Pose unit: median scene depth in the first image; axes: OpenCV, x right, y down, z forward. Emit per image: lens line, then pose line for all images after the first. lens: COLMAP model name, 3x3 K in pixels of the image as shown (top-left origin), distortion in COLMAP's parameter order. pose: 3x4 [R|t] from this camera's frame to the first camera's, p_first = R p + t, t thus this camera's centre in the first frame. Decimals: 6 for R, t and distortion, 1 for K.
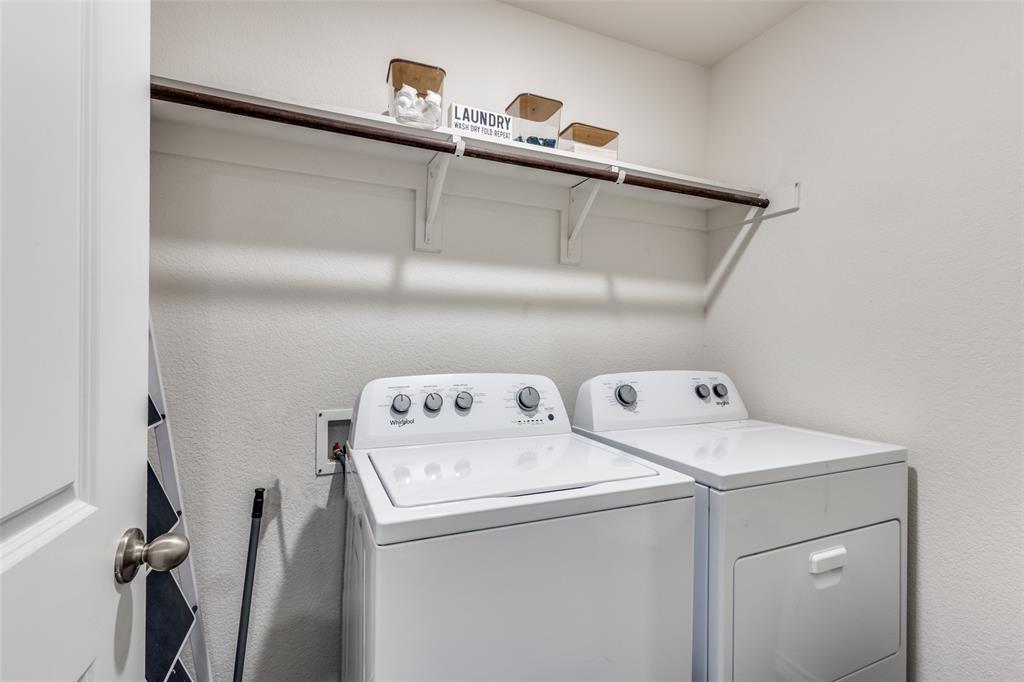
lens RADIAL K [[468.4, 0, 513.4], [0, 468.4, 335.6], [0, 0, 1]] dist [0.015178, -0.001986]
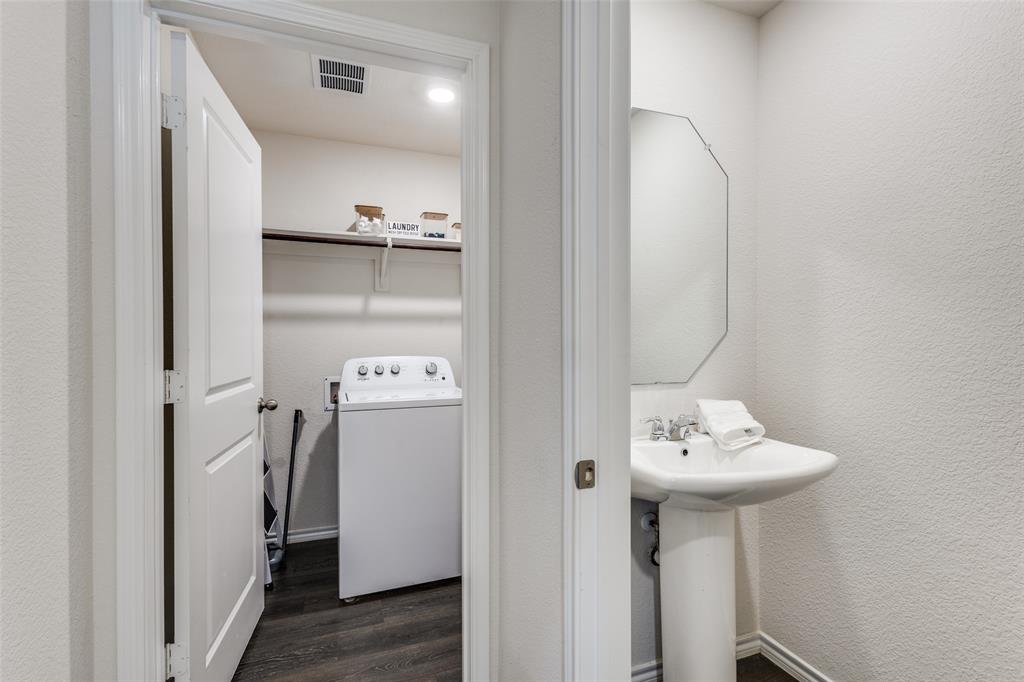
lens RADIAL K [[468.4, 0, 511.1], [0, 468.4, 340.4], [0, 0, 1]] dist [0.015178, -0.001986]
pose [[0.998685, -0.019133, -0.047559, 0.479972], [0.018985, 0.999813, -0.003558, 0.031393], [0.047619, 0.002650, 0.998862, -0.966243]]
